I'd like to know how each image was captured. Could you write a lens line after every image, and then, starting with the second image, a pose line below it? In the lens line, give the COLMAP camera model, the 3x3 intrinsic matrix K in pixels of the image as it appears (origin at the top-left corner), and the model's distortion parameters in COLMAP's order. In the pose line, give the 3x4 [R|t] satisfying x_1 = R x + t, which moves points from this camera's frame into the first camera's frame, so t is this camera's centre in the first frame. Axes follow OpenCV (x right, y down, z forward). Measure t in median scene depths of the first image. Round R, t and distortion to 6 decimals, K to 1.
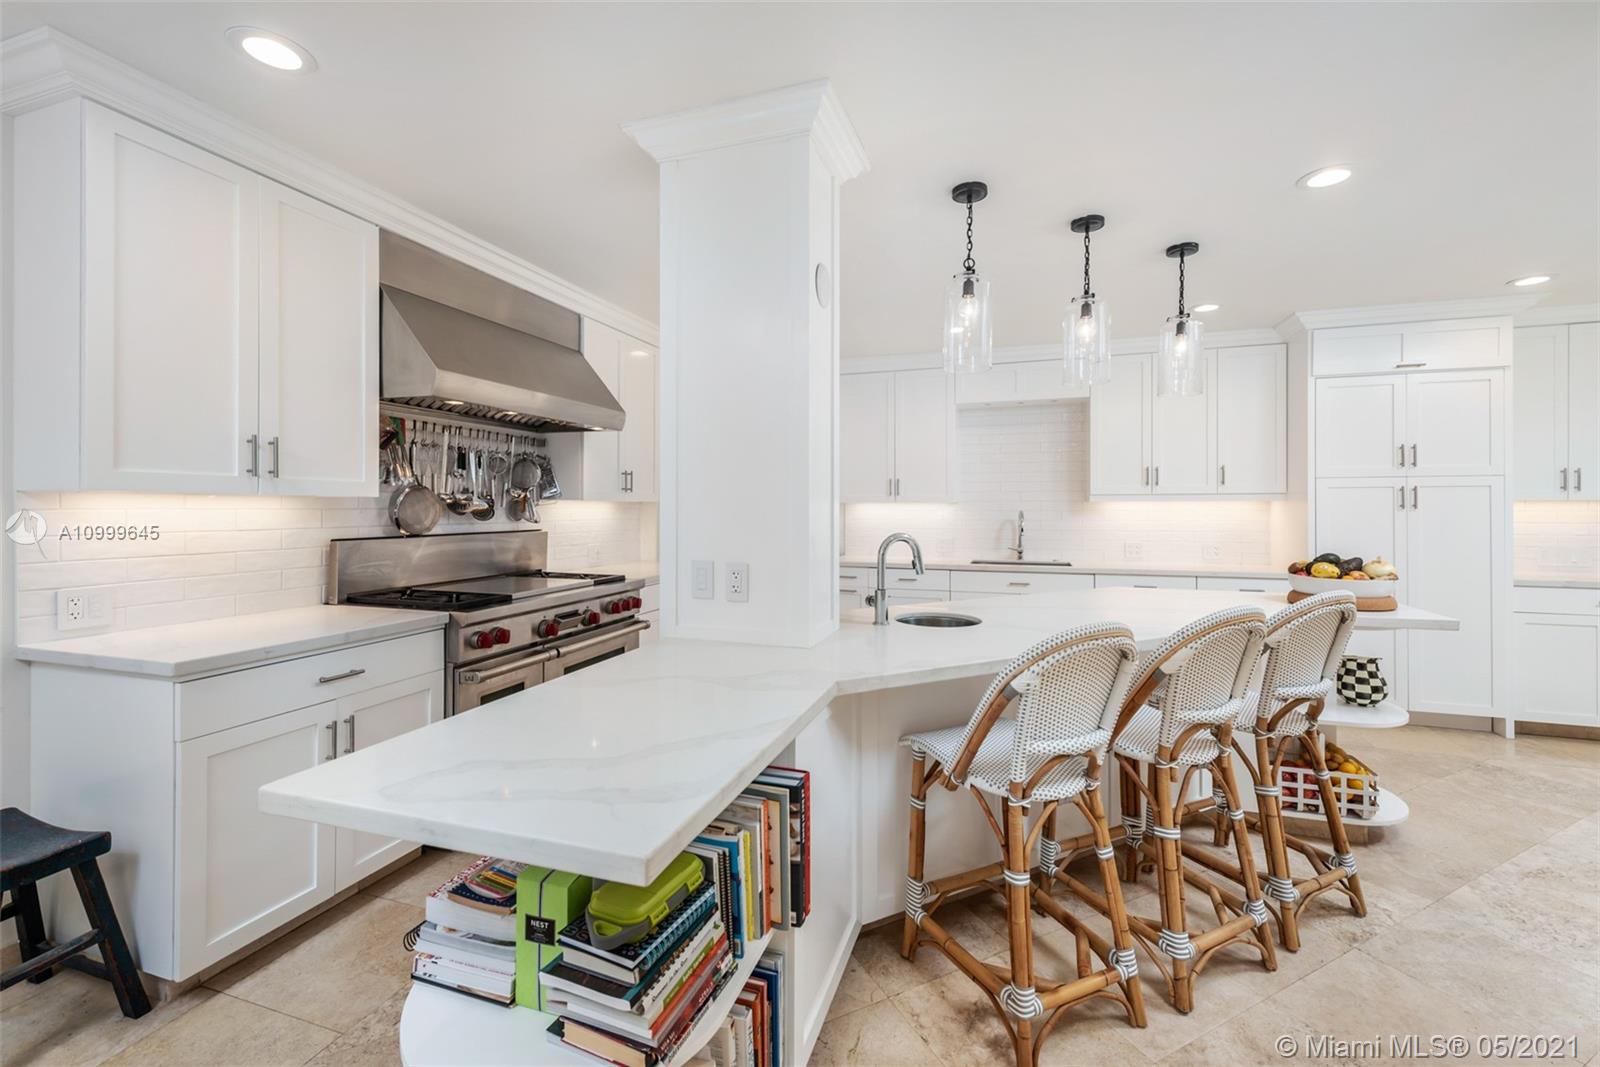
lens RADIAL K [[648.2, 0, 786.1], [0, 648.2, 504.1], [0, 0, 1]] dist [0.002754, -0.000197]
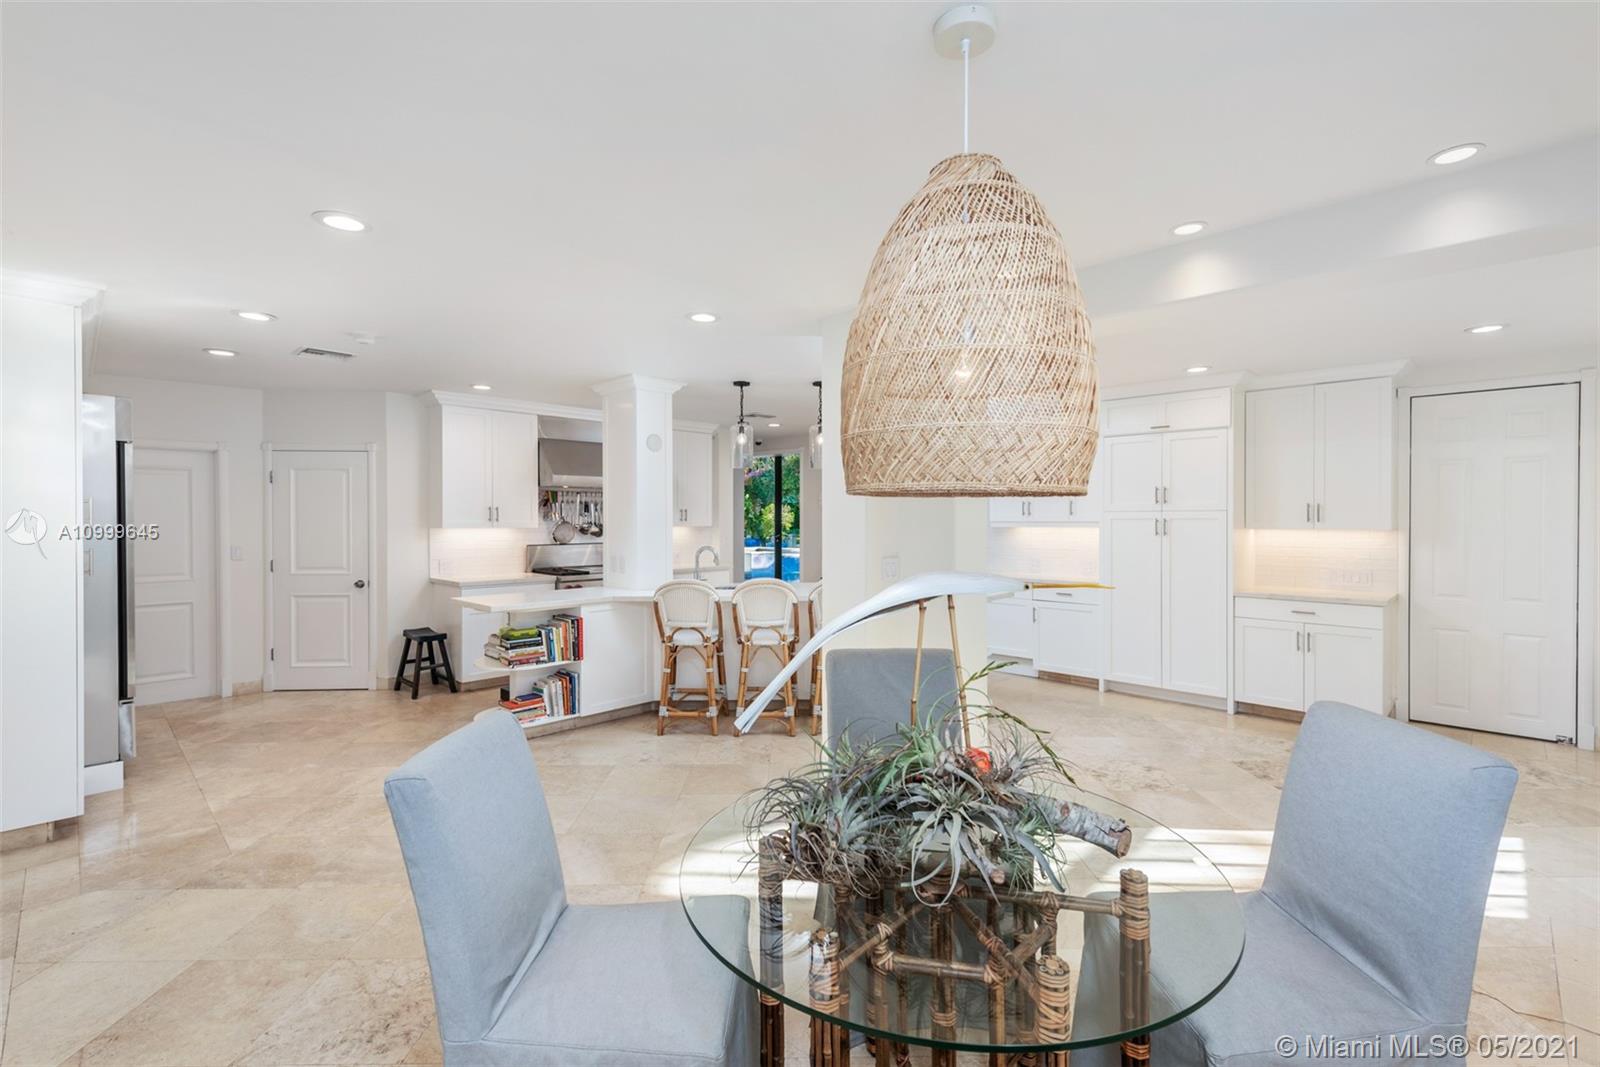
lens RADIAL K [[737.7, 0, 803.1], [0, 737.7, 525.7], [0, 0, 1]] dist [0.000291, 0.000011]
pose [[0.893526, 0.004359, -0.448990, 1.345150], [0.002661, 0.999884, 0.015002, -0.051330], [0.449003, -0.014600, 0.893411, -0.907480]]
